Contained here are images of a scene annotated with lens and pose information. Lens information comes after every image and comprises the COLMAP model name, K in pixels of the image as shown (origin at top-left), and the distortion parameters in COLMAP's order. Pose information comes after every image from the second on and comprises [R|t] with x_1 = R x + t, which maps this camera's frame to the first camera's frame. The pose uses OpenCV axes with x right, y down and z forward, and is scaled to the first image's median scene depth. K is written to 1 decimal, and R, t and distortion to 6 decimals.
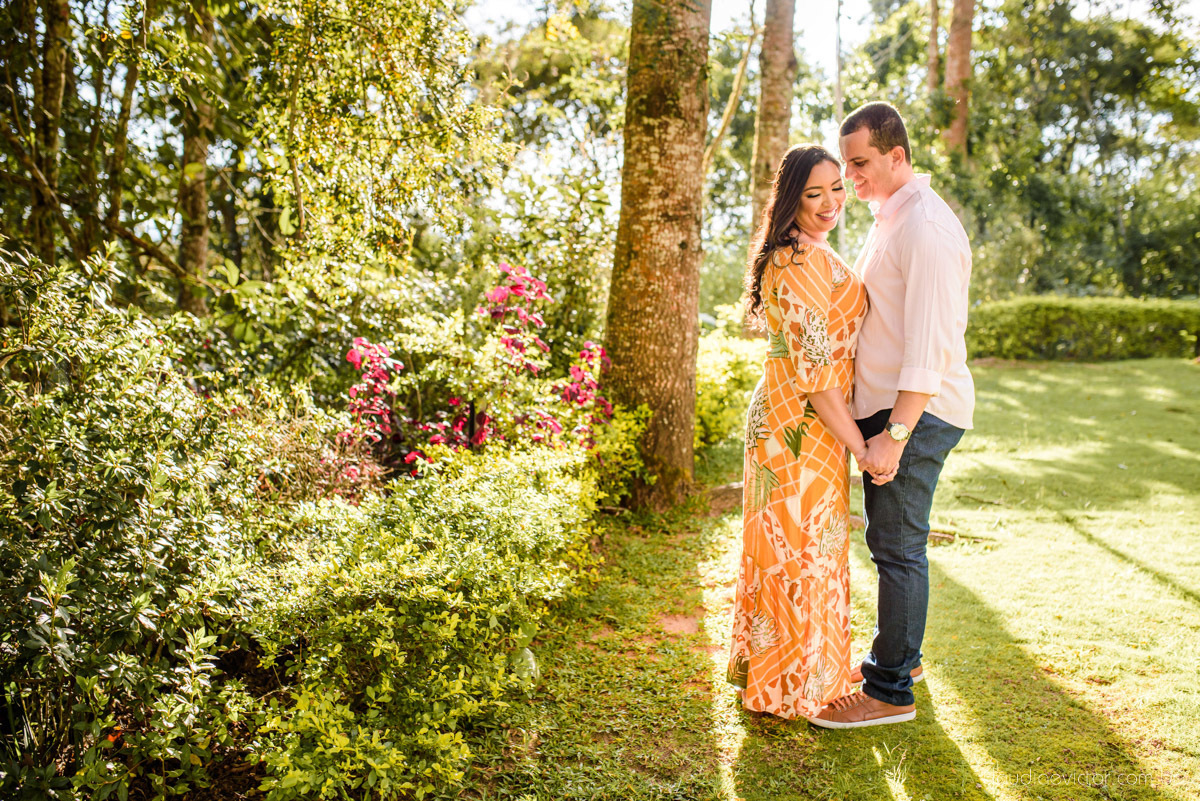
lens RADIAL K [[1170.6, 0, 600.0], [0, 1170.6, 400.5], [0, 0, 1]] dist [0.001152, -0.009694]
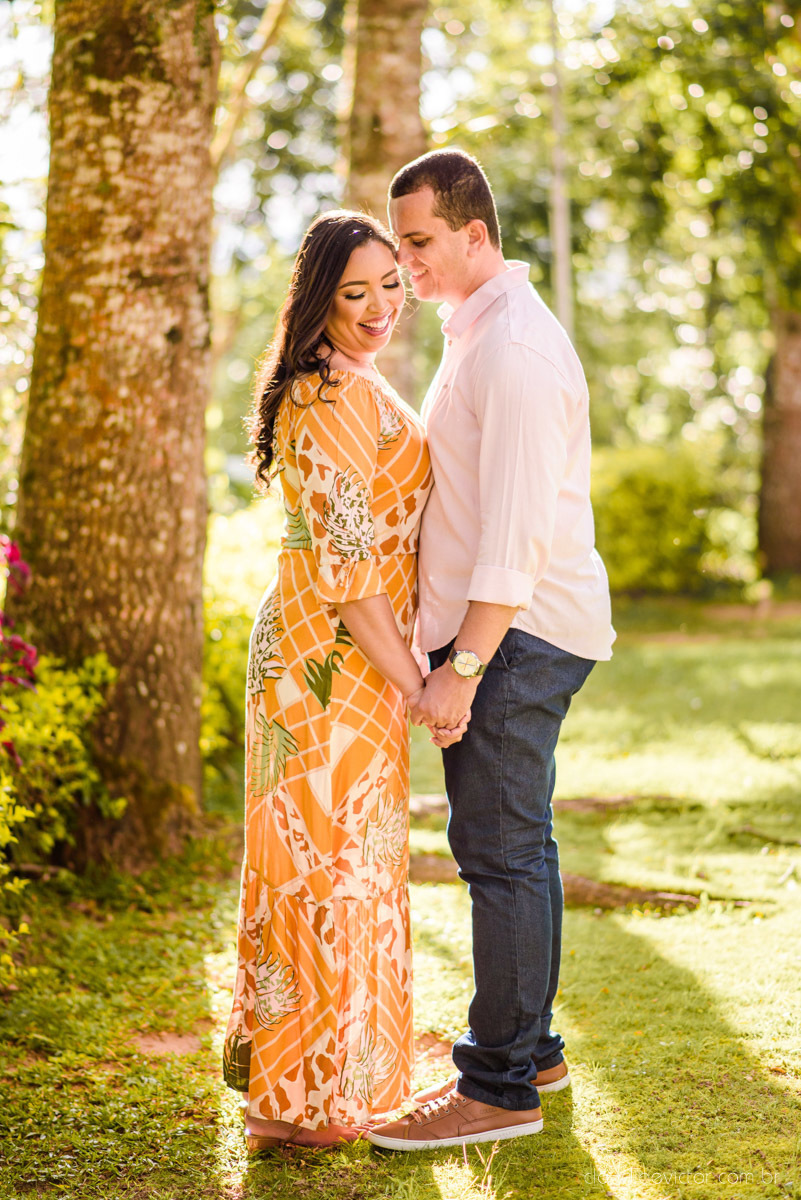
lens RADIAL K [[2784.5, 0, 400.2], [0, 2784.5, 573.1], [0, 0, 1]] dist [0.232028, -0.543582]
pose [[0.990231, -0.010868, 0.139014, 0.000204], [0.015776, 0.999289, -0.034253, 0.012314], [-0.138543, 0.036111, 0.989698, -0.213766]]
